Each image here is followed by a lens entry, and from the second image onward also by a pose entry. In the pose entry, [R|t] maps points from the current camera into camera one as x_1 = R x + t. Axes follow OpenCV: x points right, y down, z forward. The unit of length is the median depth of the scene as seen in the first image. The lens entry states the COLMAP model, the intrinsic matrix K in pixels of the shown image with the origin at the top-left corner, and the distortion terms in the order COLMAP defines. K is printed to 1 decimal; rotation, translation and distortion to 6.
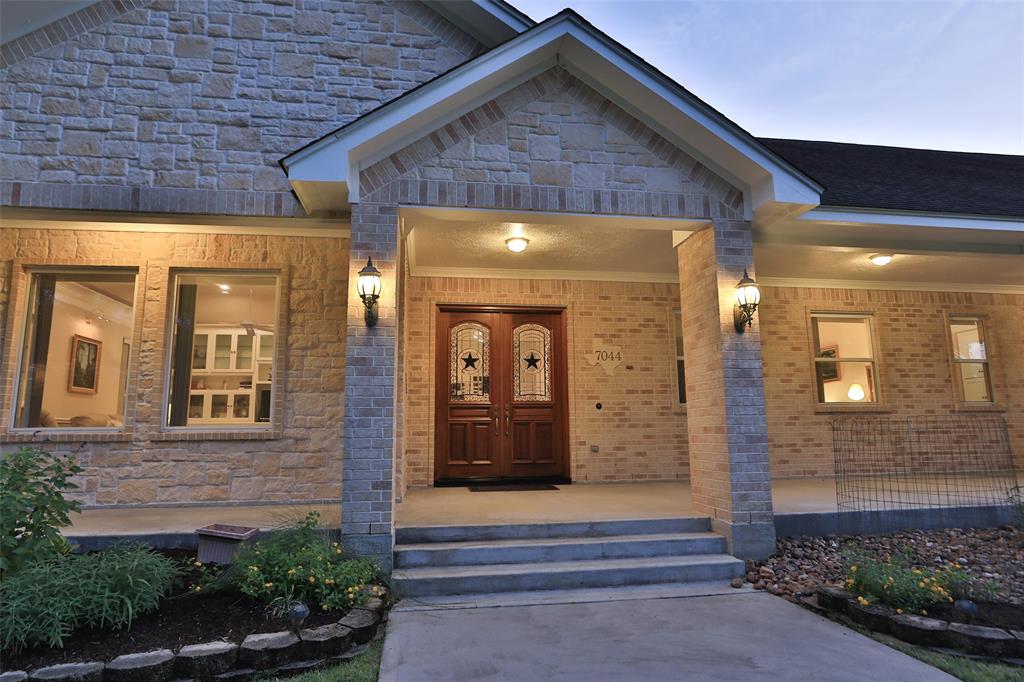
lens RADIAL K [[577.4, 0, 512.0], [0, 577.4, 341.0], [0, 0, 1]] dist [-0.000696, -0.000115]
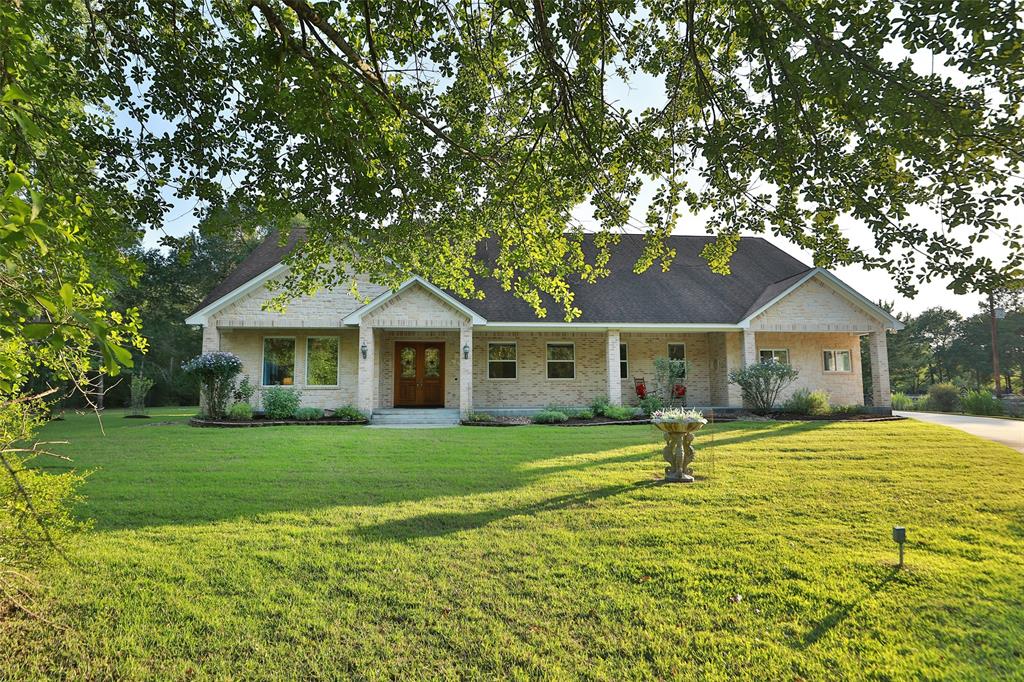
lens RADIAL K [[577.4, 0, 512.0], [0, 577.4, 341.0], [0, 0, 1]] dist [-0.000696, -0.000115]
pose [[0.998623, -0.000719, -0.052454, 0.865763], [0.003165, 0.998910, 0.046560, -0.294068], [0.052363, -0.046662, 0.997537, -2.570986]]
